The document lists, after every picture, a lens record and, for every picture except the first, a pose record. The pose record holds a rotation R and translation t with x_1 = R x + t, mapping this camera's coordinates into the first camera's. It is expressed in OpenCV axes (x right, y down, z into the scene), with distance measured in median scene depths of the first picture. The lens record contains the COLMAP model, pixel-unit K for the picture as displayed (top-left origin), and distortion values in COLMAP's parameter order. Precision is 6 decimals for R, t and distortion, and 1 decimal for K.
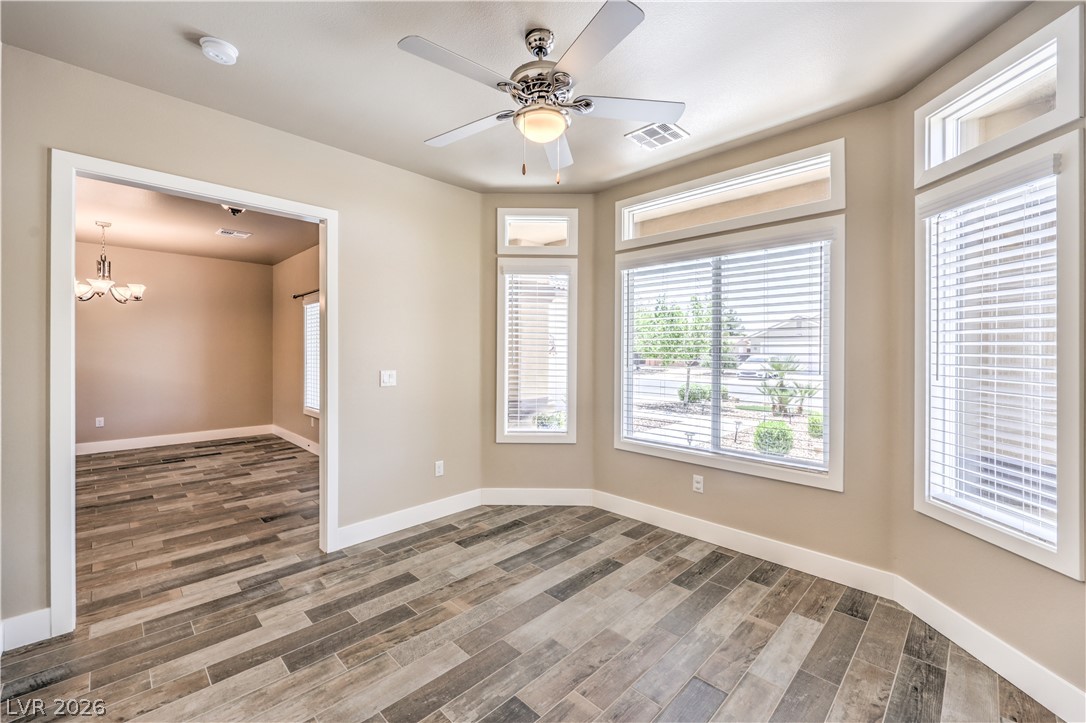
lens RADIAL K [[439.3, 0, 538.4], [0, 439.3, 355.3], [0, 0, 1]] dist [-0.002002, 0.000745]
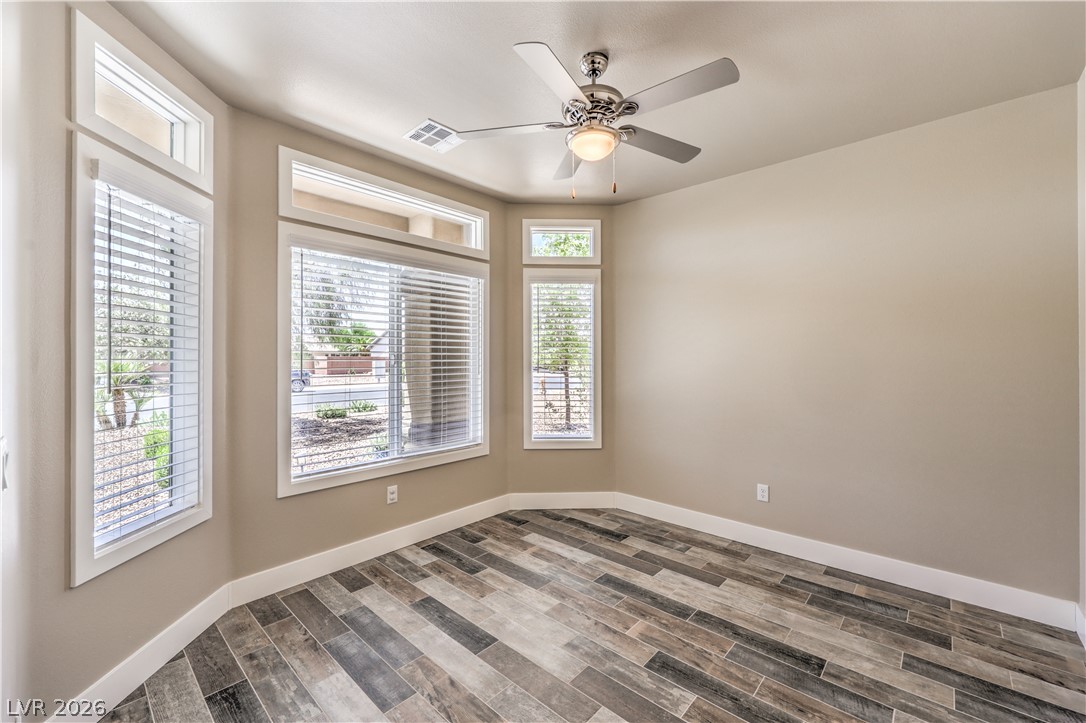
lens RADIAL K [[439.3, 0, 548.5], [0, 439.3, 360.2], [0, 0, 1]] dist [-0.002002, 0.000745]
pose [[-0.049154, -0.006949, 0.998767, -0.727047], [0.014932, 0.999859, 0.007692, -0.008502], [-0.998680, 0.015292, -0.049043, 0.812966]]
